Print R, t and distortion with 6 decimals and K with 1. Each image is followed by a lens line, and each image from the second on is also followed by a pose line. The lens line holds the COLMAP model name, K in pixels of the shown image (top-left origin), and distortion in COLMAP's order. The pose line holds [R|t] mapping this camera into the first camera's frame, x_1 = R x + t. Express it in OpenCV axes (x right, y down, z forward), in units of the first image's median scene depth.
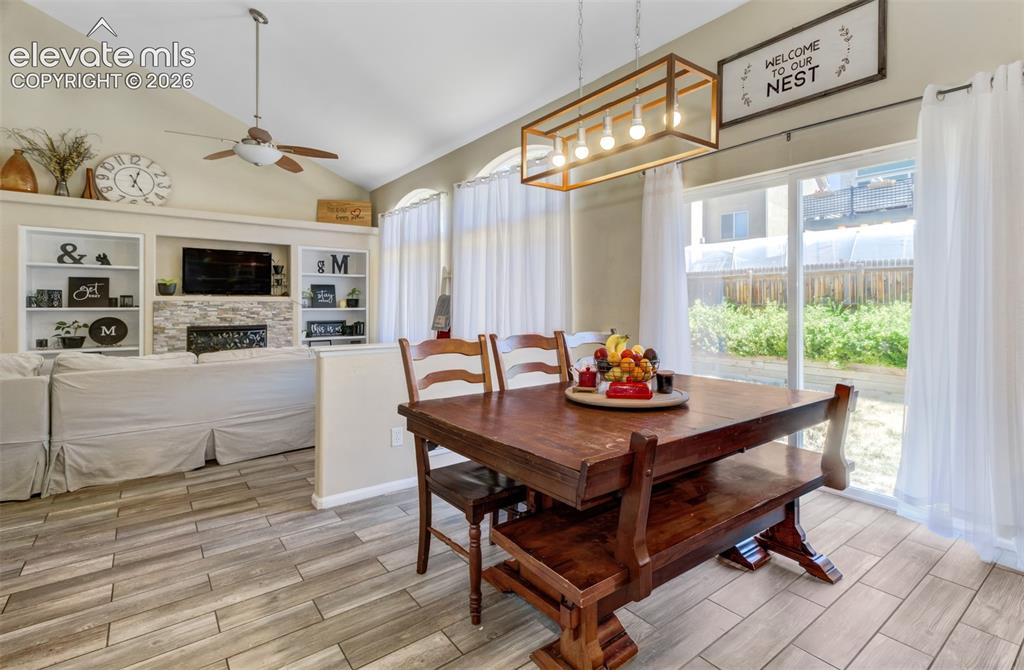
lens RADIAL K [[485.3, 0, 577.4], [0, 485.3, 305.1], [0, 0, 1]] dist [0.001830, 0.000112]
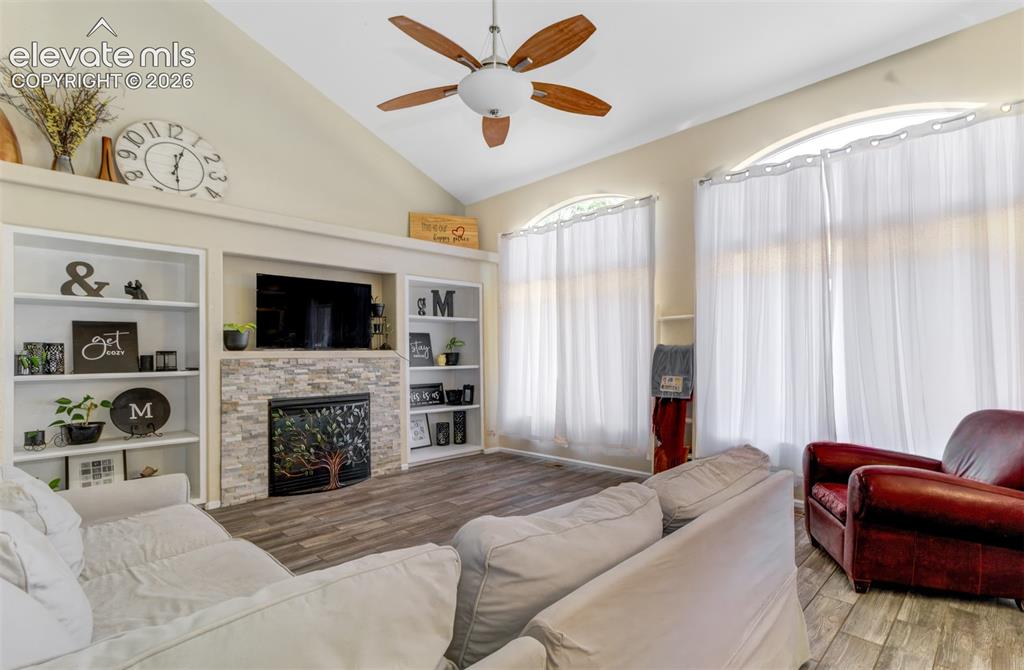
lens RADIAL K [[489.6, 0, 513.7], [0, 489.6, 348.6], [0, 0, 1]] dist [0.022483, 0.000346]
pose [[0.996025, -0.014017, 0.087963, -0.552636], [0.015732, 0.999699, -0.018830, -0.004704], [-0.087673, 0.020139, 0.995946, 0.347470]]
